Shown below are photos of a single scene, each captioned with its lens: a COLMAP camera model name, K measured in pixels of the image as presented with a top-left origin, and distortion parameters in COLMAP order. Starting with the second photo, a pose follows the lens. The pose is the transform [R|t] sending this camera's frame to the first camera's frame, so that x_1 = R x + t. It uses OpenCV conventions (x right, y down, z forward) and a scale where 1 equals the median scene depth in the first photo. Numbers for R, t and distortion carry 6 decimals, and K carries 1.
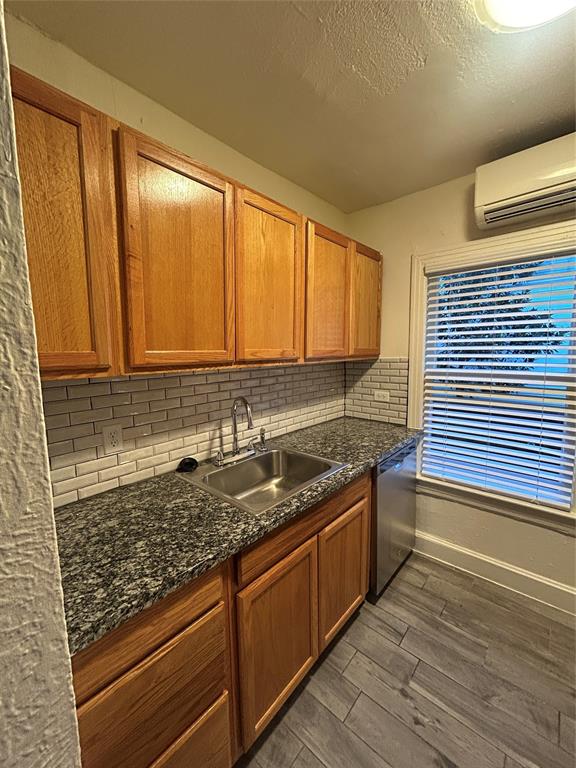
lens RADIAL K [[309.2, 0, 282.3], [0, 309.2, 383.3], [0, 0, 1]] dist [-0.006159, 0.000663]
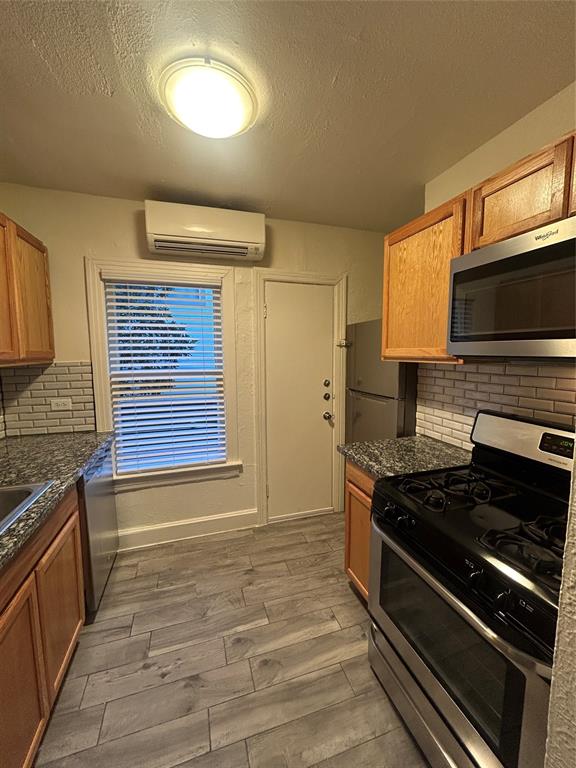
lens RADIAL K [[309.2, 0, 286.0], [0, 309.2, 383.0], [0, 0, 1]] dist [-0.006159, 0.000663]
pose [[0.510334, -0.077141, 0.856510, -0.132610], [0.091040, 0.995218, 0.035390, 0.008818], [-0.855144, 0.059916, 0.514916, -0.028335]]
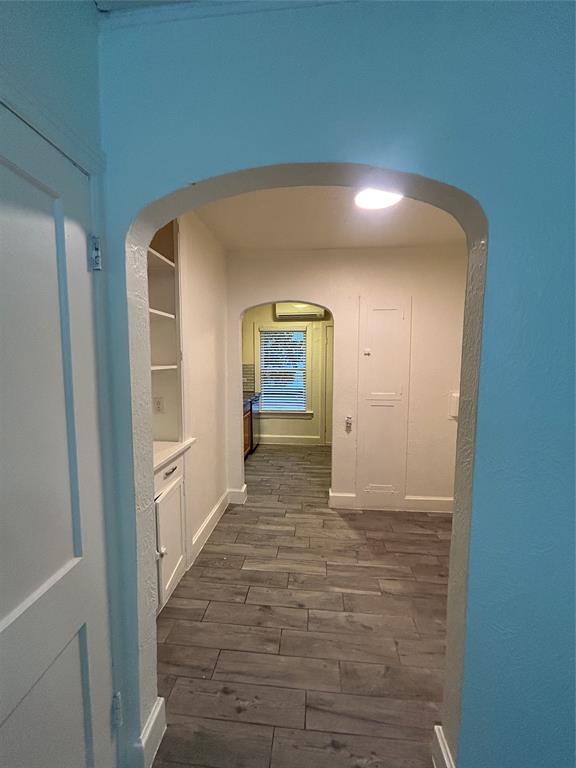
lens RADIAL K [[309.2, 0, 288.4], [0, 309.2, 384.2], [0, 0, 1]] dist [-0.006159, 0.000663]
pose [[0.809701, -0.037770, 0.585626, -0.902434], [0.052879, 0.998563, -0.008709, 0.131111], [-0.584456, 0.038019, 0.810535, -1.261226]]
